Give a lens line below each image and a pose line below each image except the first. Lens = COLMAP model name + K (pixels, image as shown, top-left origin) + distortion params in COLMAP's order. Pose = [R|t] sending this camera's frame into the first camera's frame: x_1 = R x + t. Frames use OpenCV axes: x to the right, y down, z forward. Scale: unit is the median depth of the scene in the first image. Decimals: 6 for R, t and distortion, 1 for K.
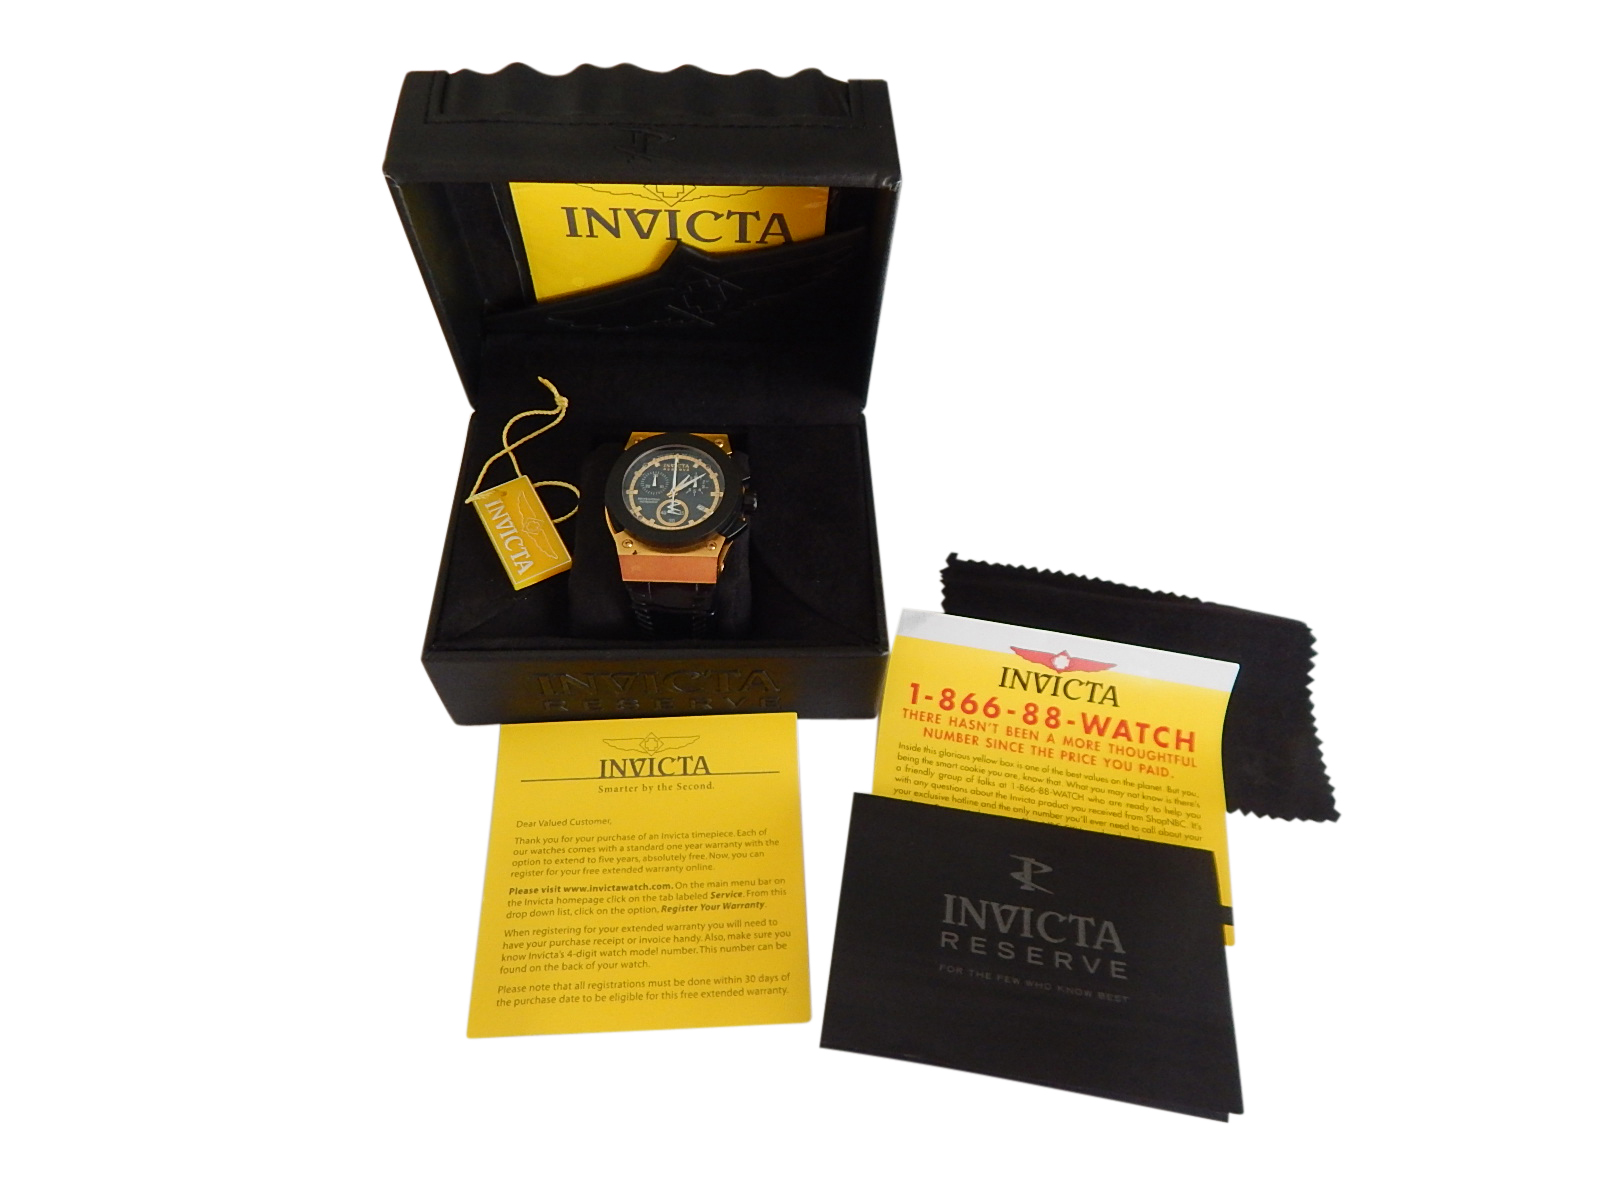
lens RADIAL K [[1015.4, 0, 799.5], [0, 1015.4, 572.3], [0, 0, 1]] dist [0.004874, -0.004791]
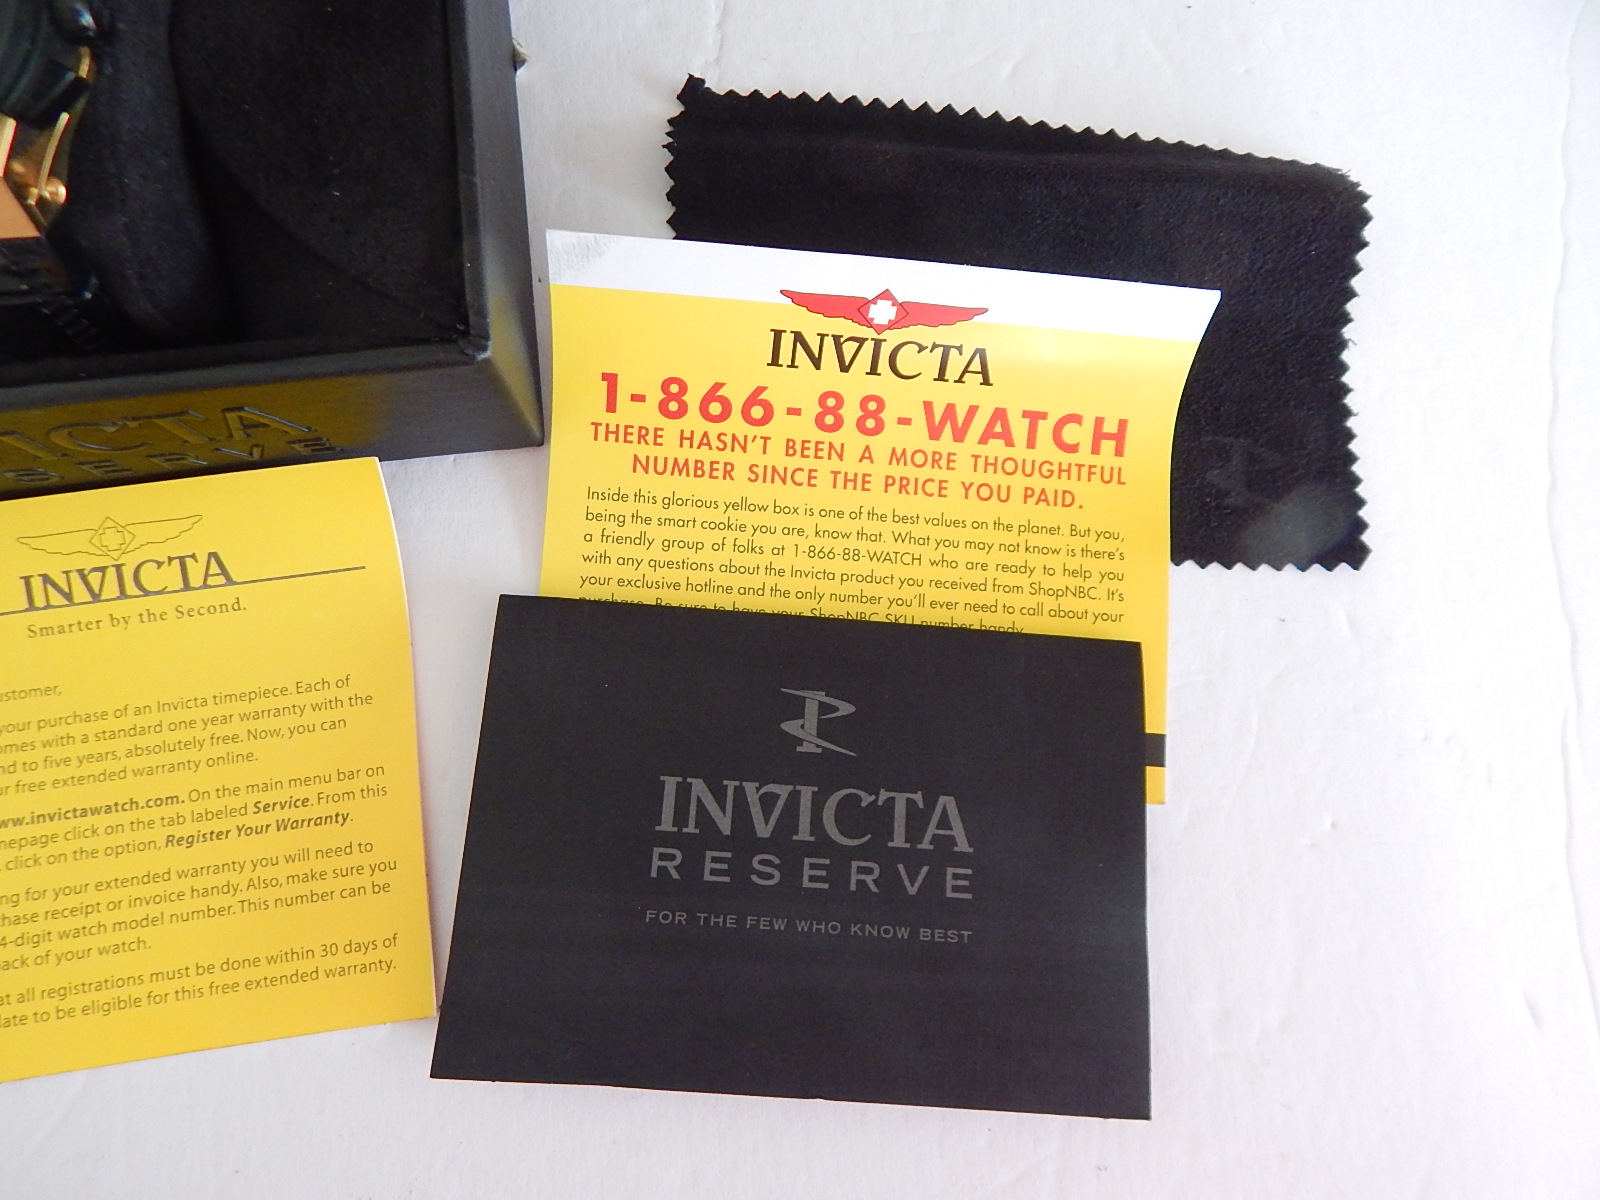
lens RADIAL K [[1015.4, 0, 799.5], [0, 1015.4, 572.3], [0, 0, 1]] dist [0.004874, -0.004791]
pose [[0.995859, -0.087842, 0.023435, 0.199661], [0.067598, 0.887796, 0.455246, -0.032678], [-0.060795, -0.451776, 0.890057, 0.504098]]
